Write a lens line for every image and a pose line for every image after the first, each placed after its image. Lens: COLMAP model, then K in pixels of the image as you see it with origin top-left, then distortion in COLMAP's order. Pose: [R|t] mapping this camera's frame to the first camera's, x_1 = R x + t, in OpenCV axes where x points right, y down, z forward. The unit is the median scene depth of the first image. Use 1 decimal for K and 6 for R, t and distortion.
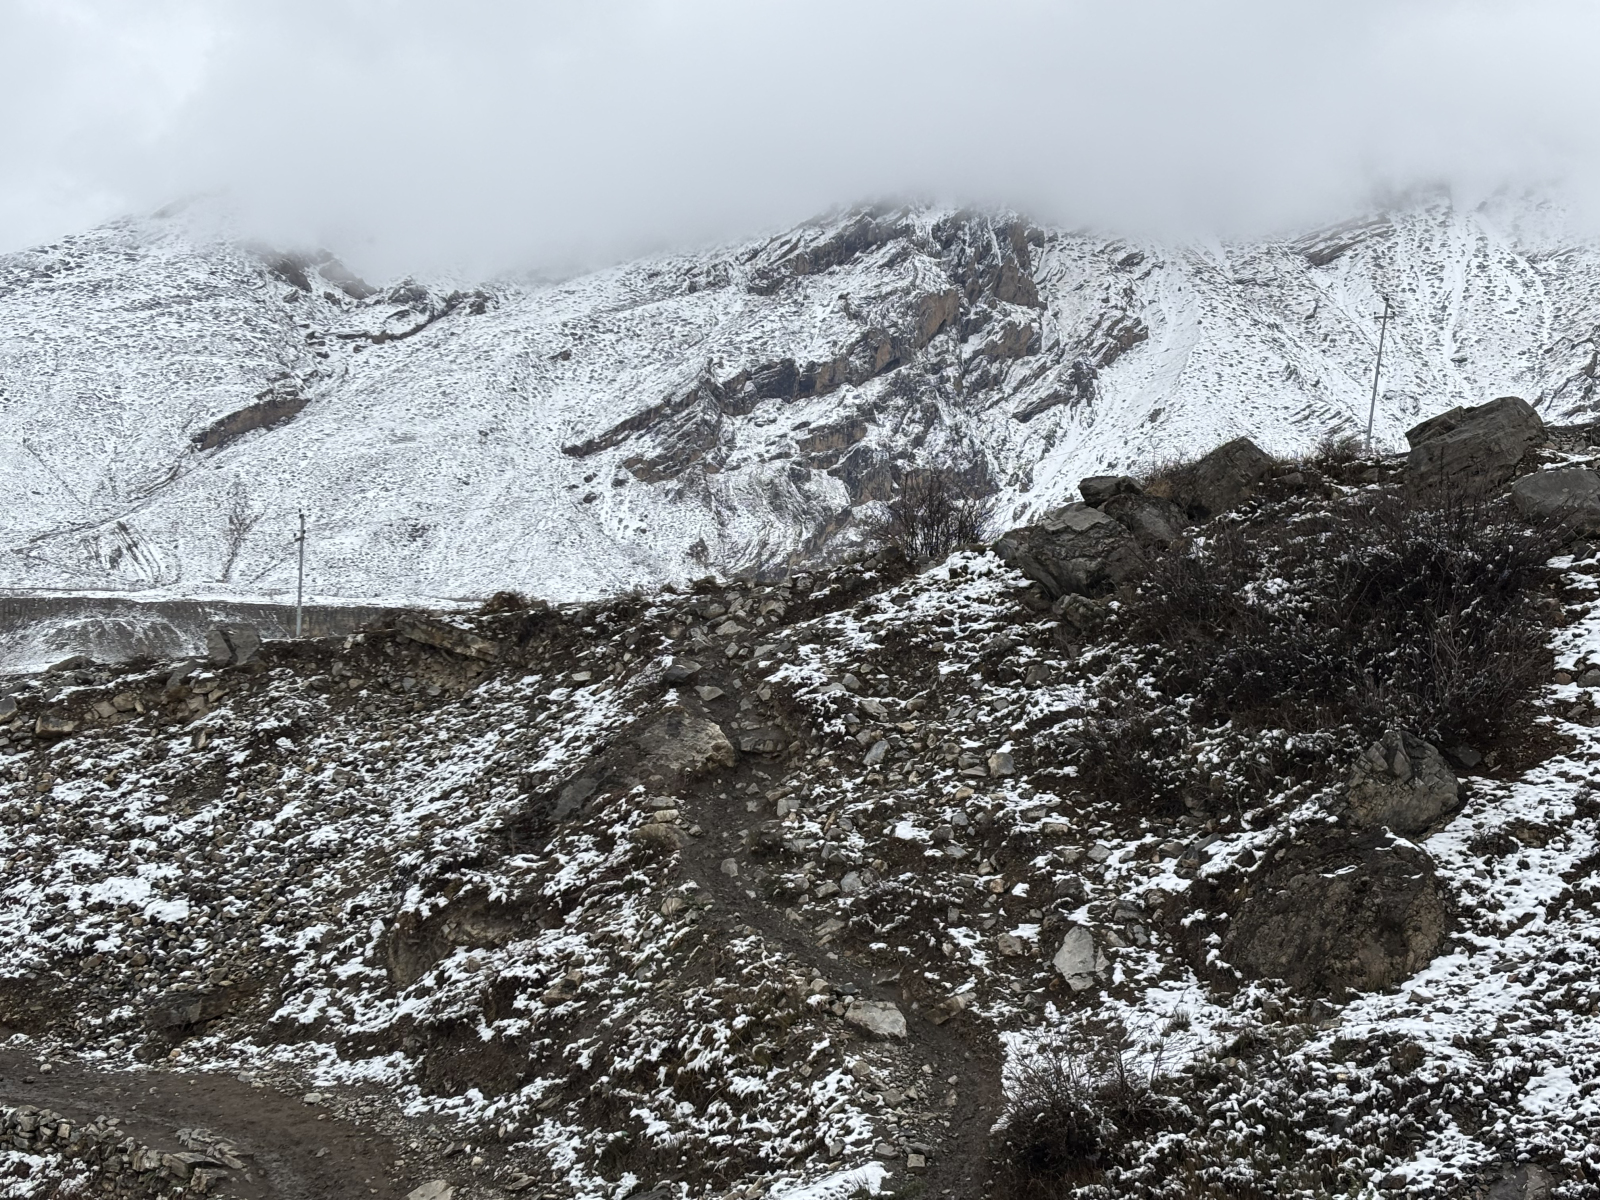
lens RADIAL K [[2473.9, 0, 800.0], [0, 2473.9, 600.0], [0, 0, 1]] dist [0.008020, -0.104079]
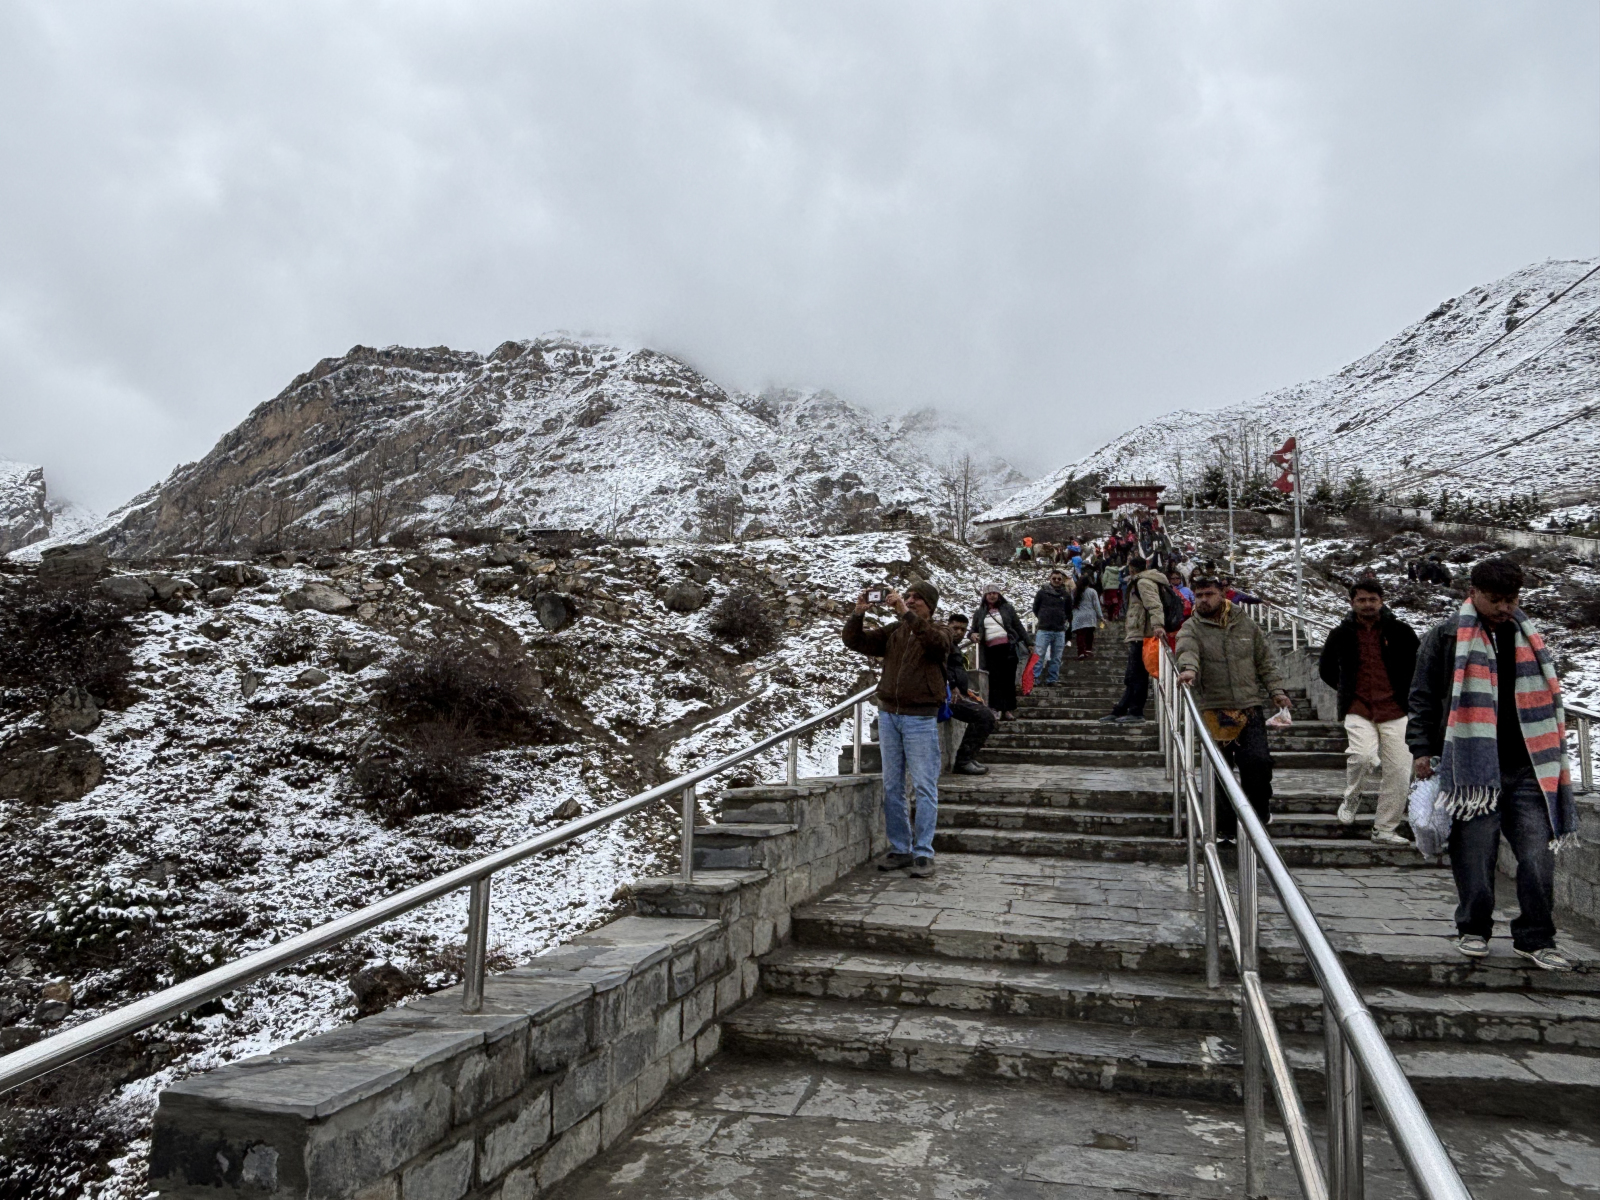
lens RADIAL K [[1210.4, 0, 800.0], [0, 1210.4, 600.0], [0, 0, 1]] dist [-0.001252, -0.001188]
pose [[0.596665, 0.093215, 0.797059, -0.268380], [-0.053256, 0.995641, -0.076572, 0.024933], [-0.800722, 0.003240, 0.599028, -0.195658]]
